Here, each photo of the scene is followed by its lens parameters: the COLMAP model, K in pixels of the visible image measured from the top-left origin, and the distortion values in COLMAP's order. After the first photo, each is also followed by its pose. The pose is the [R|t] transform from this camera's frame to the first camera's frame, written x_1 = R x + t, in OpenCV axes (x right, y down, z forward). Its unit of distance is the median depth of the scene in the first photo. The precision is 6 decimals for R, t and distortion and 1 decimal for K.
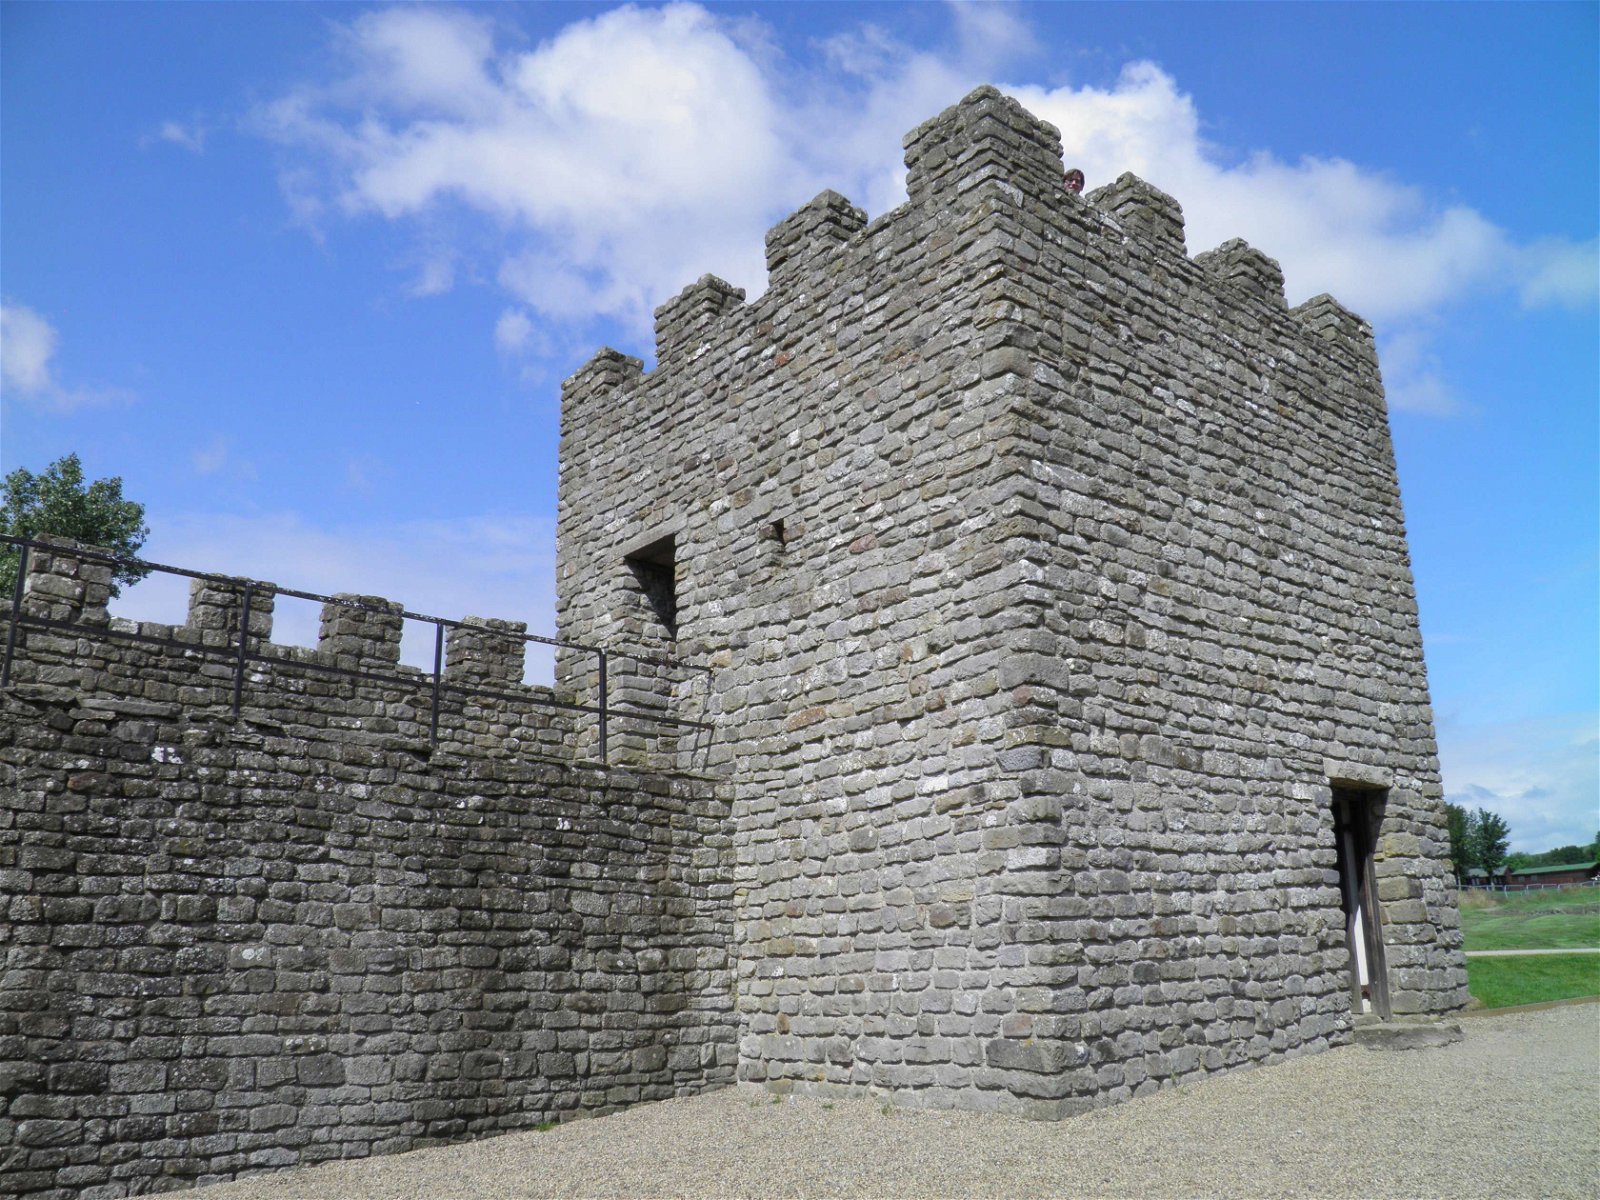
lens RADIAL K [[1354.8, 0, 800.0], [0, 1354.8, 600.0], [0, 0, 1]] dist [-0.163235, 0.135408]
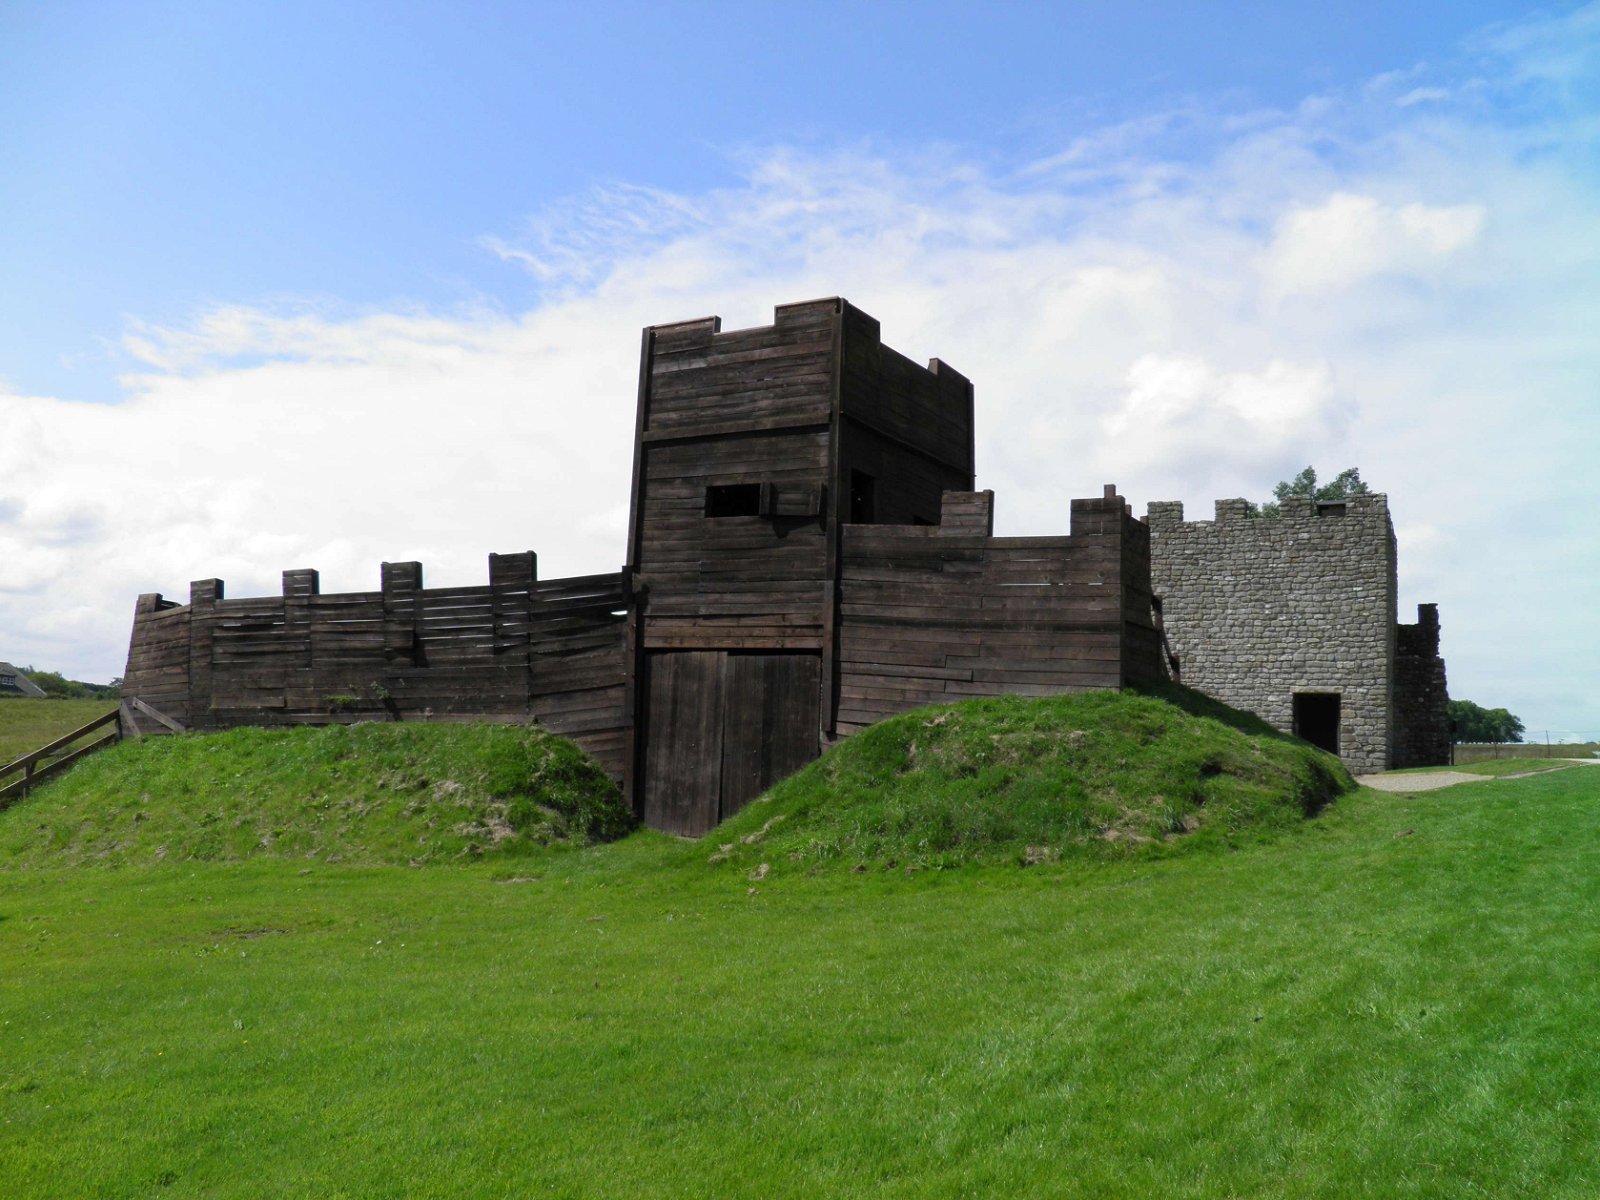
lens RADIAL K [[1354.8, 0, 800.0], [0, 1354.8, 600.0], [0, 0, 1]] dist [-0.163235, 0.135408]
pose [[0.382992, -0.074775, -0.920720, 3.007817], [0.203675, 0.979025, 0.005212, -0.342441], [0.901018, -0.189524, 0.390189, -1.243588]]
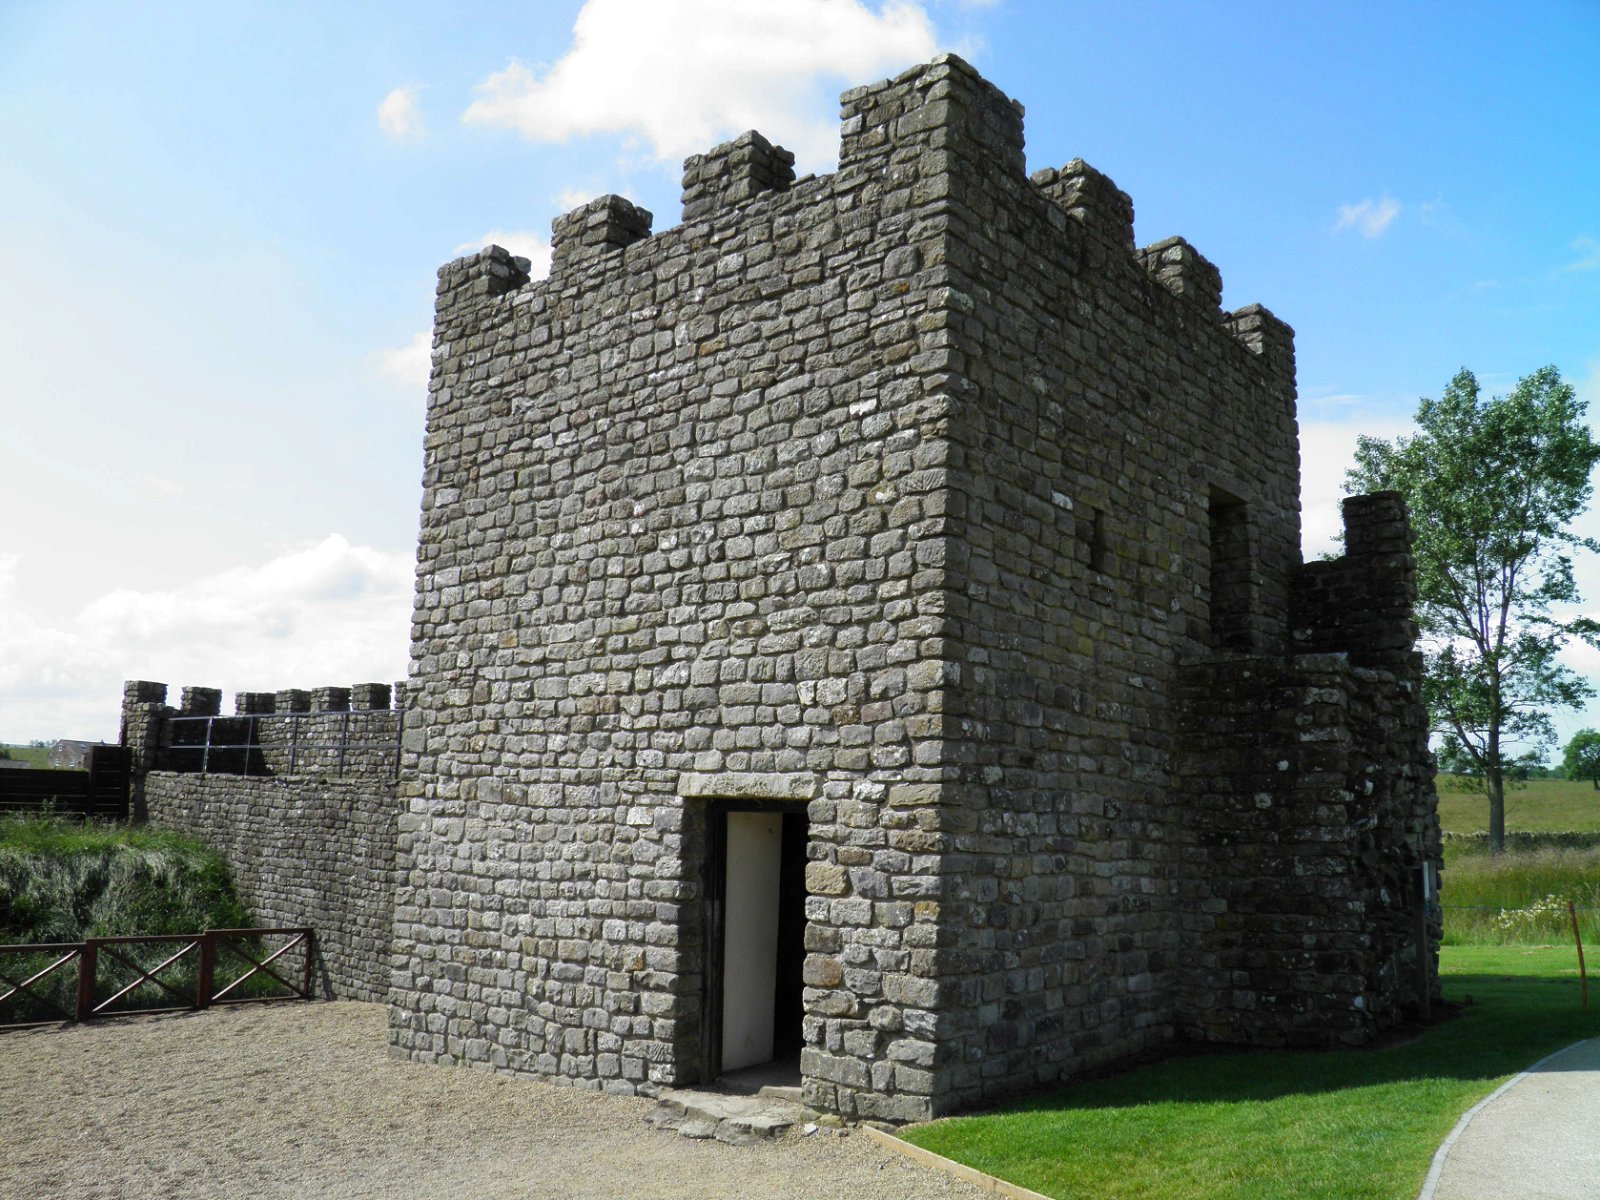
lens RADIAL K [[1354.8, 0, 800.0], [0, 1354.8, 600.0], [0, 0, 1]] dist [-0.163235, 0.135408]
pose [[0.147643, -0.130449, -0.980400, 1.400220], [0.247655, 0.964561, -0.091046, 0.119633], [0.957533, -0.229358, 0.174717, 1.034531]]
